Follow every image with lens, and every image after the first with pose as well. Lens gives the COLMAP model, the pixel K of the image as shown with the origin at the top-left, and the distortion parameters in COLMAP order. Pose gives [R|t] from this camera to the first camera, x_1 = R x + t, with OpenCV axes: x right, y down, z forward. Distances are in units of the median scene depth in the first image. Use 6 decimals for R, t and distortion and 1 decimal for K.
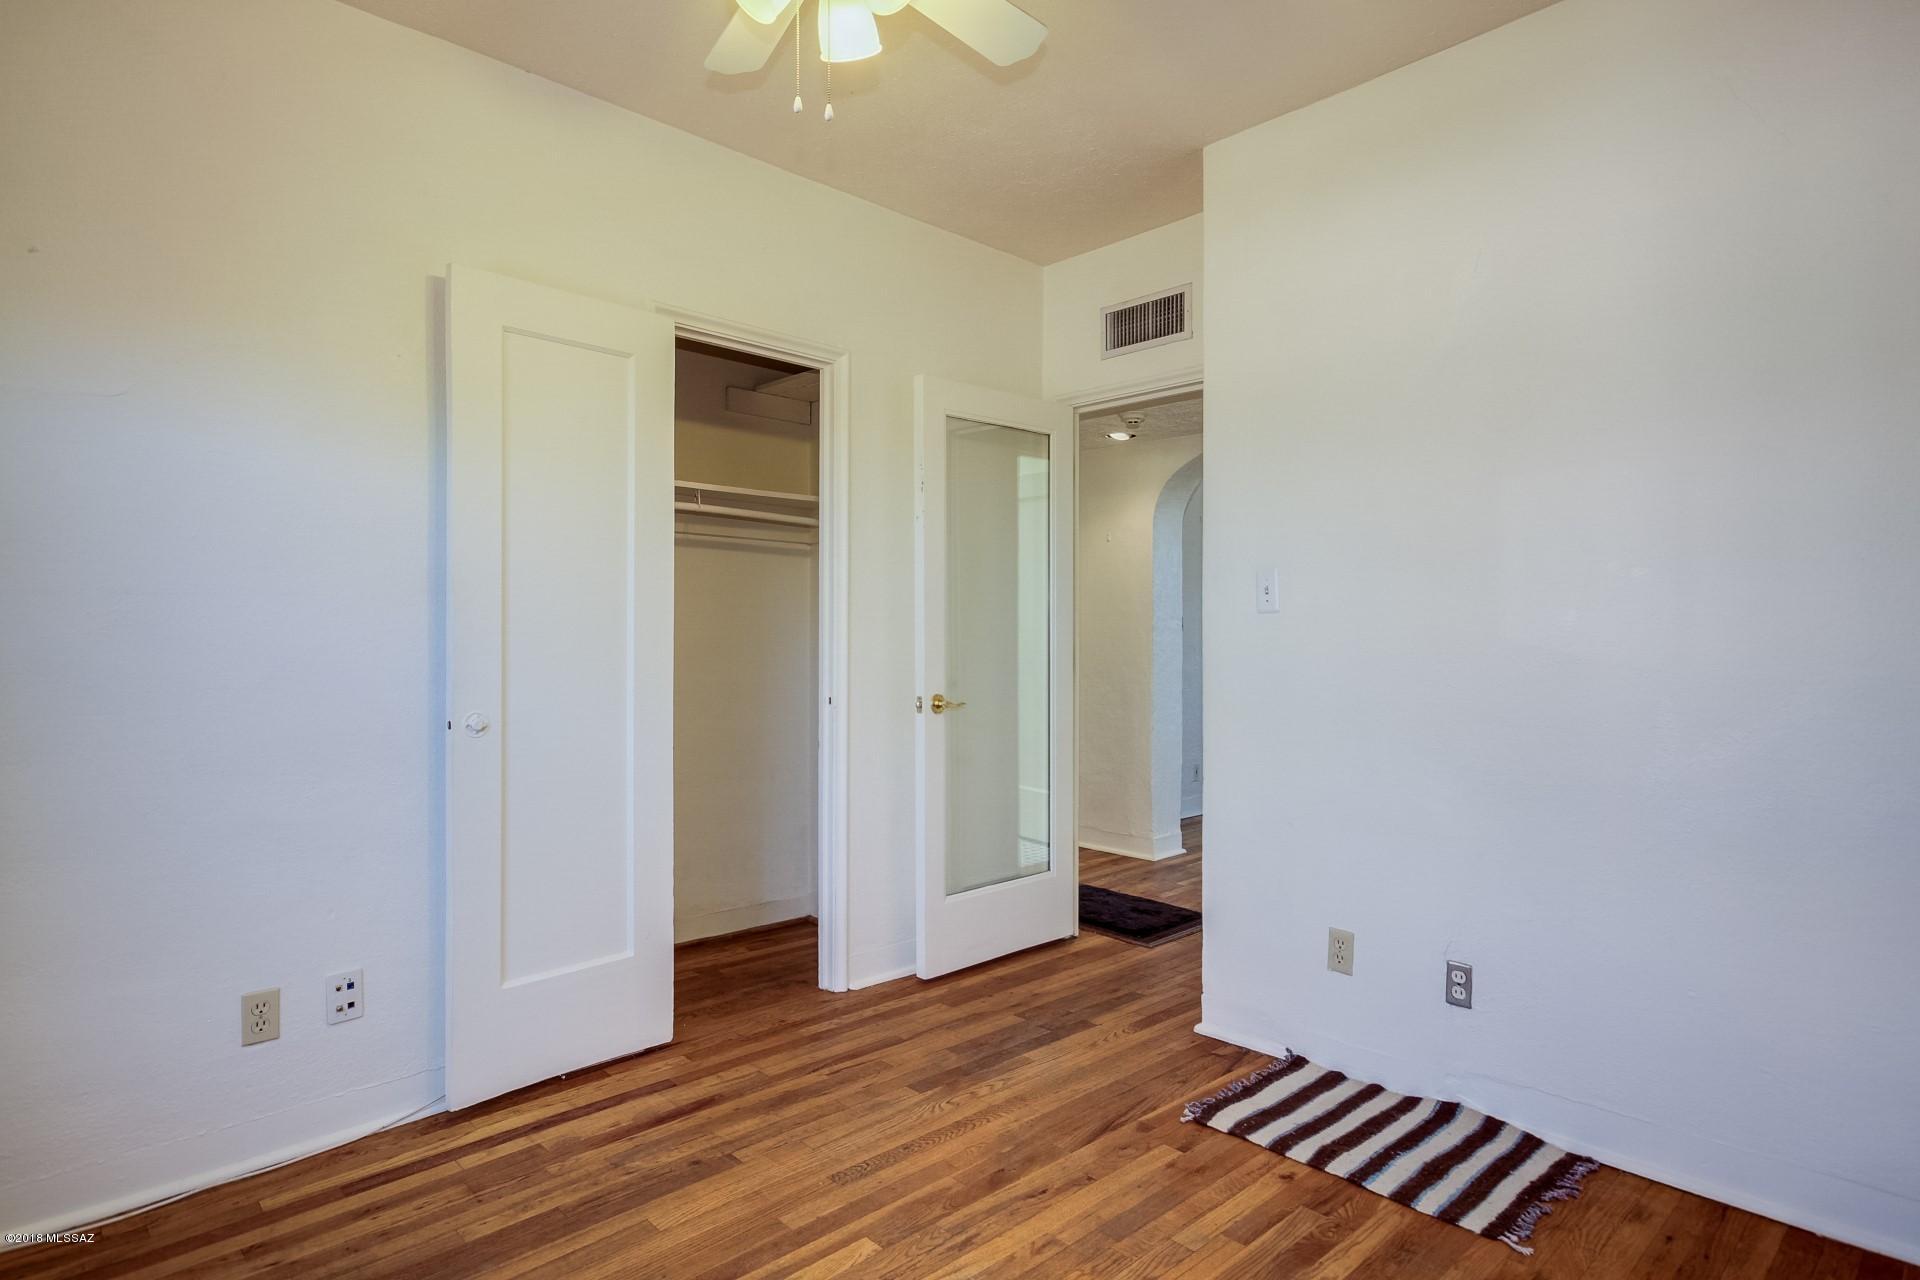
lens RADIAL K [[1042.5, 0, 963.1], [0, 1042.5, 645.1], [0, 0, 1]] dist [0.017187, -0.002086]
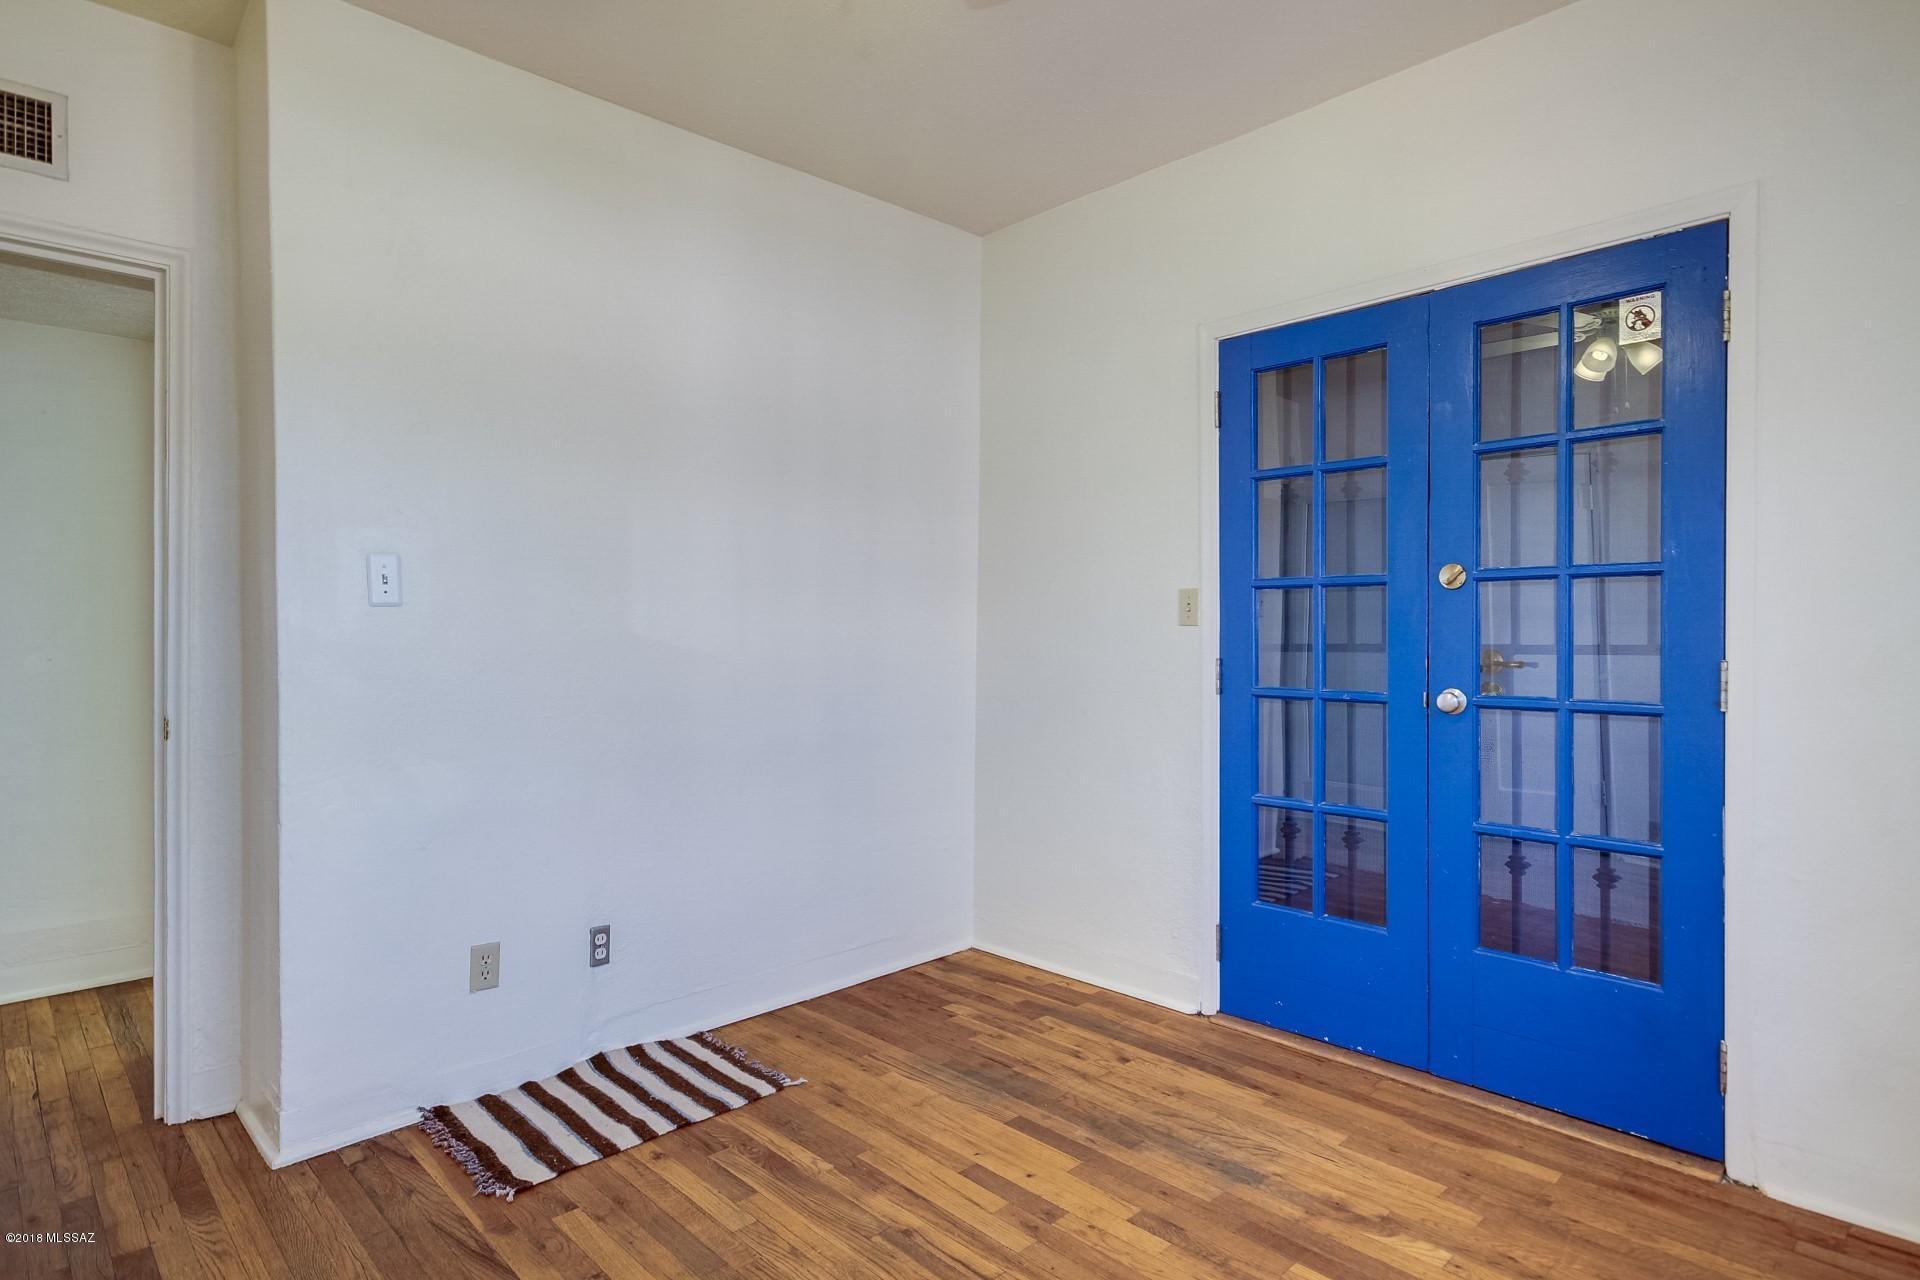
lens RADIAL K [[1042.5, 0, 963.2], [0, 1042.5, 633.5], [0, 0, 1]] dist [0.017187, -0.002086]
pose [[-0.037096, 0.003708, 0.999305, -0.658512], [0.011454, 0.999929, -0.003285, -0.000402], [-0.999246, 0.011324, -0.037136, 0.654951]]
